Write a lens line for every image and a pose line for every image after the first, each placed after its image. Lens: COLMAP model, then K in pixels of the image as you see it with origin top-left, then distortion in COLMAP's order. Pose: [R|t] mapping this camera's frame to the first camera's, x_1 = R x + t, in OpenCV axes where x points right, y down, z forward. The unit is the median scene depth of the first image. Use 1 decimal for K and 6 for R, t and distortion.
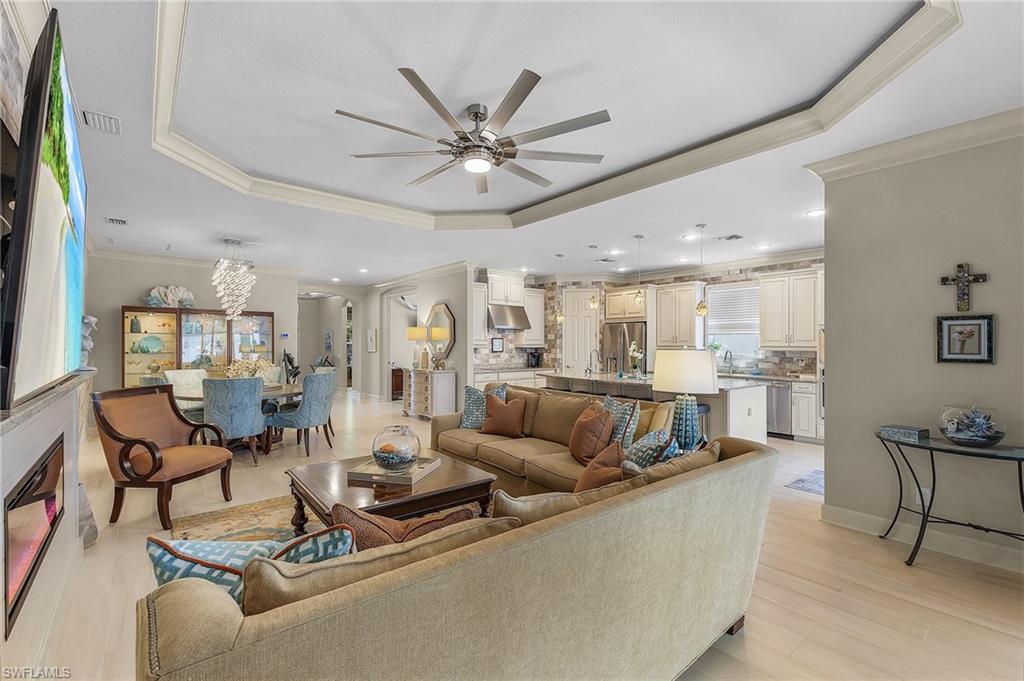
lens RADIAL K [[447.6, 0, 512.7], [0, 447.6, 340.9], [0, 0, 1]] dist [0.002852, 0.000180]
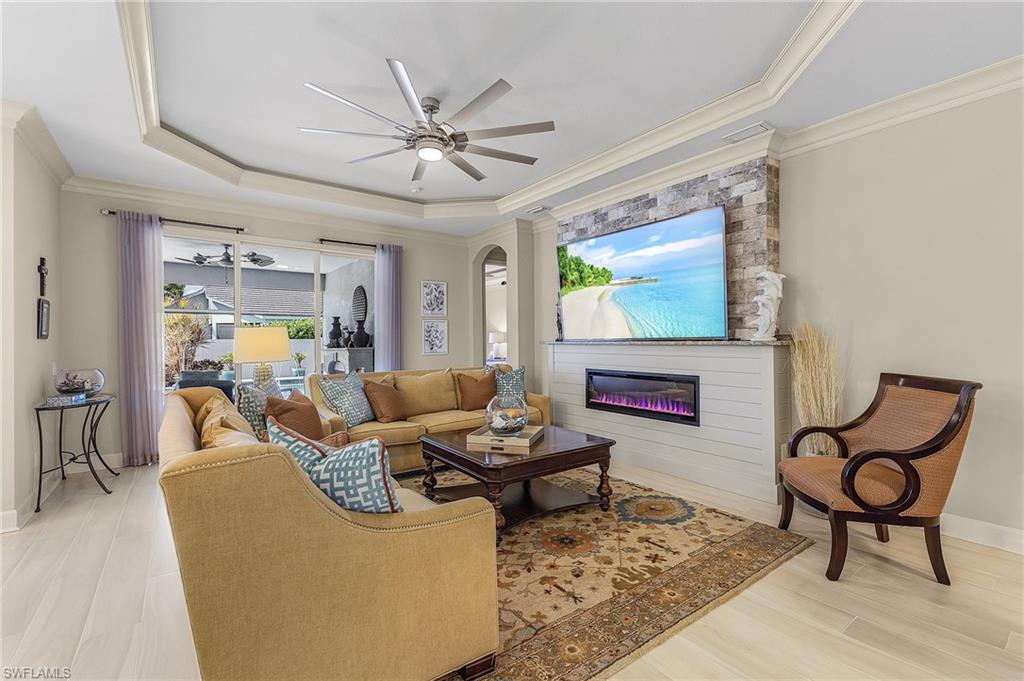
lens RADIAL K [[447.6, 0, 511.1], [0, 447.6, 341.7], [0, 0, 1]] dist [0.002852, 0.000180]
pose [[-0.999145, 0.010019, 0.040100, -0.283651], [0.010385, 0.999906, 0.008939, 0.042125], [-0.040007, 0.009348, -0.999156, 1.886603]]
